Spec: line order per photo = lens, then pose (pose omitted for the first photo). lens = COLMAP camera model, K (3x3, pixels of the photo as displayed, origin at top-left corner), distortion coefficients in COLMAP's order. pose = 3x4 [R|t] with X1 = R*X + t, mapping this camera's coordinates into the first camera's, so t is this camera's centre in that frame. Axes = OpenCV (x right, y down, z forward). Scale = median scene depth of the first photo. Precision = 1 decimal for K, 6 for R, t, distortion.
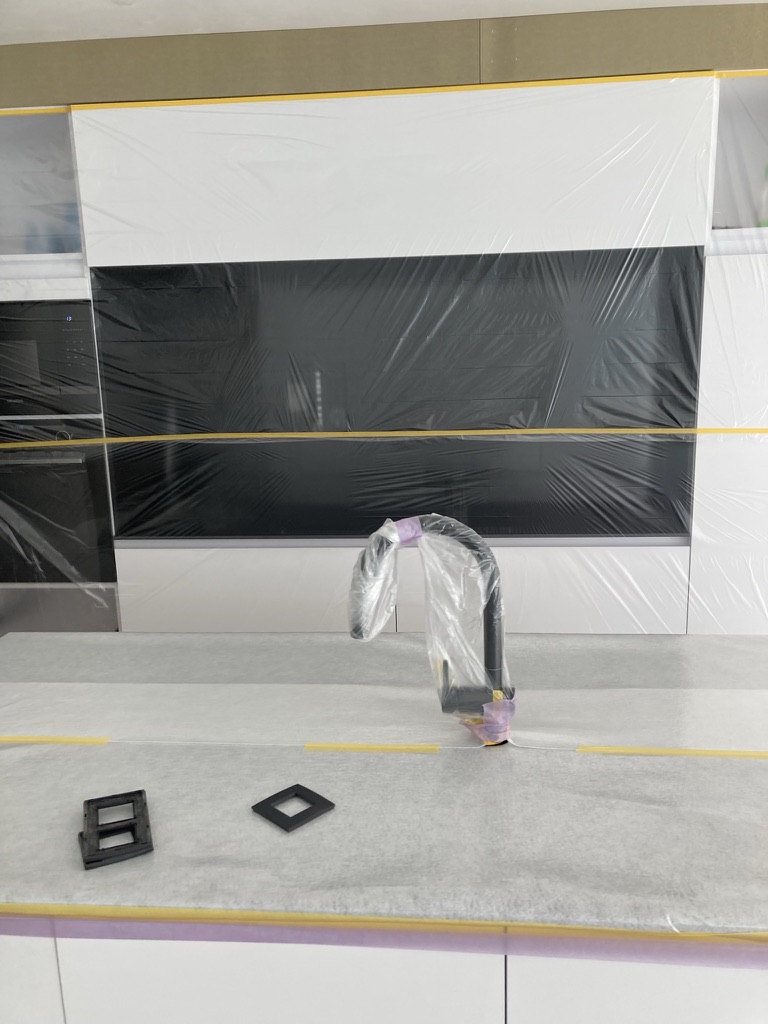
lens RADIAL K [[837.8, 0, 380.8], [0, 837.8, 508.2], [0, 0, 1]] dist [0.001667, -0.000281]
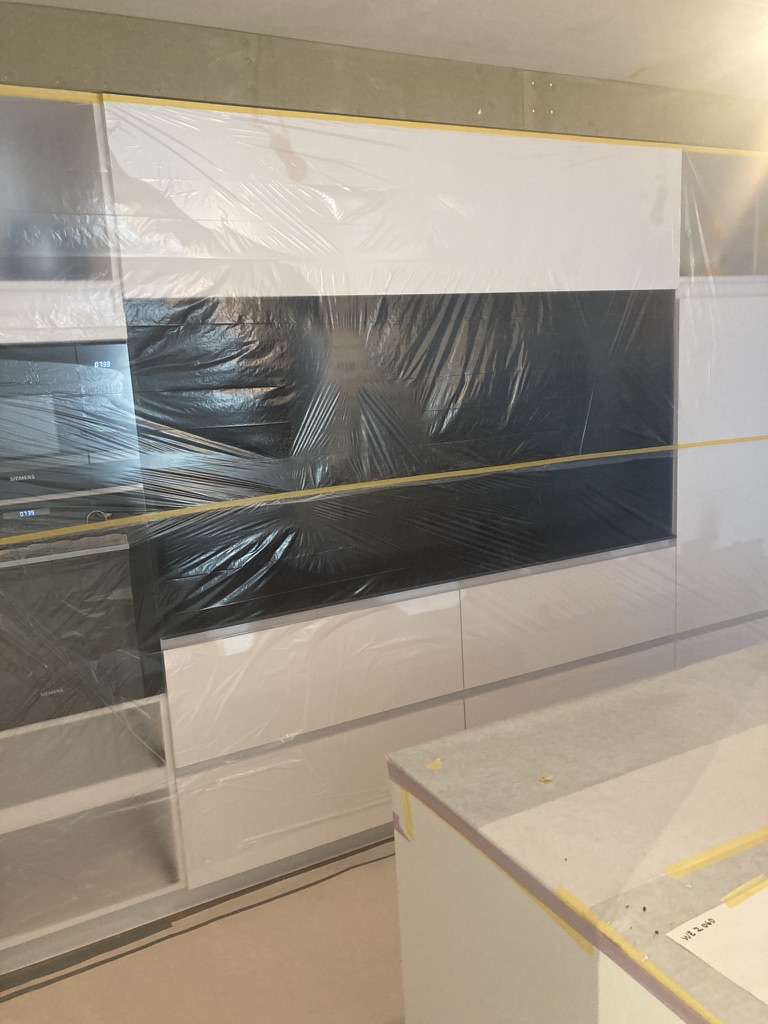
lens RADIAL K [[837.8, 0, 384.6], [0, 837.8, 512.2], [0, 0, 1]] dist [0.001667, -0.000281]
pose [[0.842809, -0.115675, 0.525635, -0.574900], [0.140104, 0.990114, -0.006753, -0.049859], [-0.519657, 0.079335, 0.850683, 0.218905]]
